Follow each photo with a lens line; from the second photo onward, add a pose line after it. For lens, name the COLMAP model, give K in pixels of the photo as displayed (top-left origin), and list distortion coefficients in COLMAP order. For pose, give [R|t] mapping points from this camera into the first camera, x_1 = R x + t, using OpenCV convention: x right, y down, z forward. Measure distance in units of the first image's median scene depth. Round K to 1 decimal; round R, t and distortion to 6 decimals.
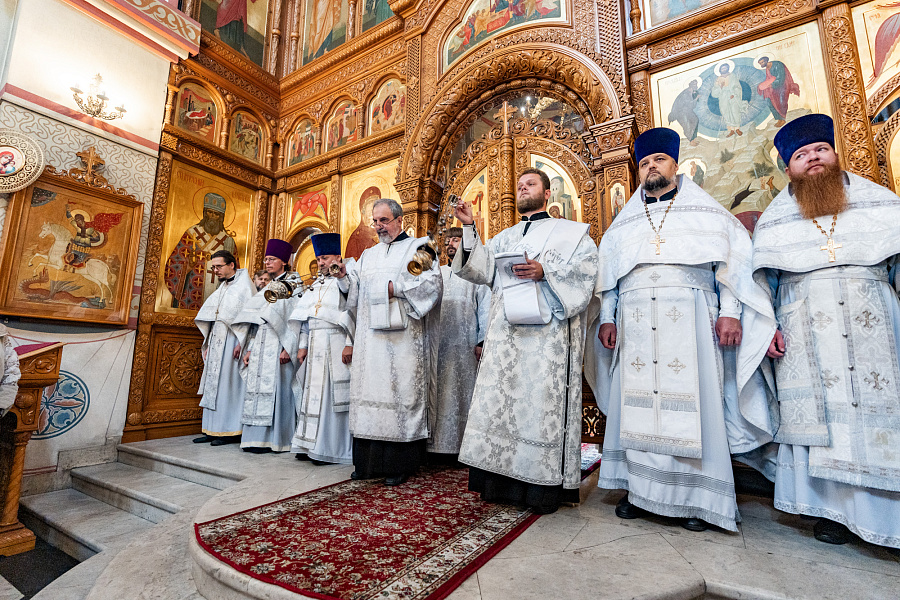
lens RADIAL K [[420.9, 0, 450.0], [0, 420.9, 300.0], [0, 0, 1]] dist [-0.004545, -0.000099]
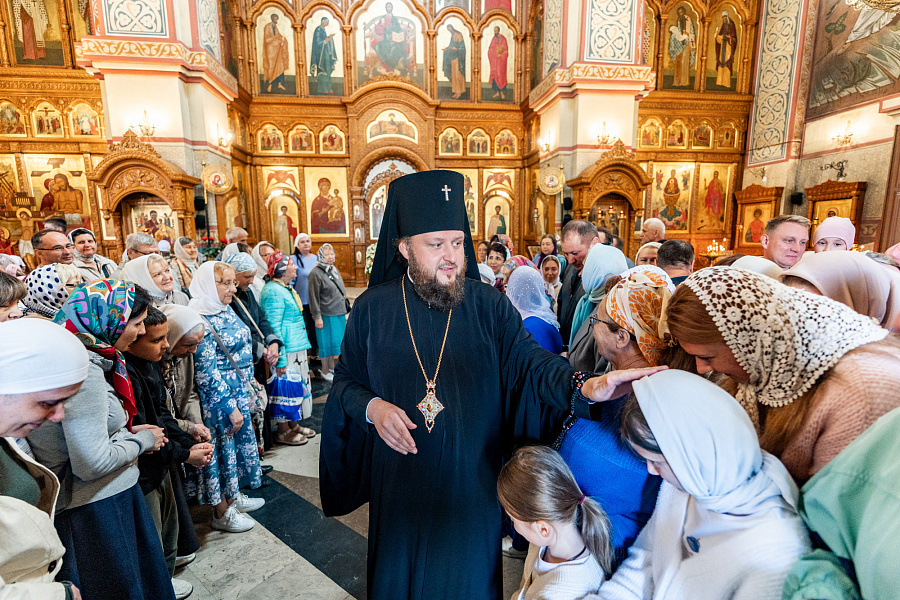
lens RADIAL K [[420.9, 0, 450.0], [0, 420.9, 300.0], [0, 0, 1]] dist [-0.004545, -0.000099]
pose [[0.773389, -0.110348, 0.624254, -1.634294], [-0.098388, 0.951907, 0.290160, -0.523194], [-0.626250, -0.285825, 0.725337, -1.744329]]
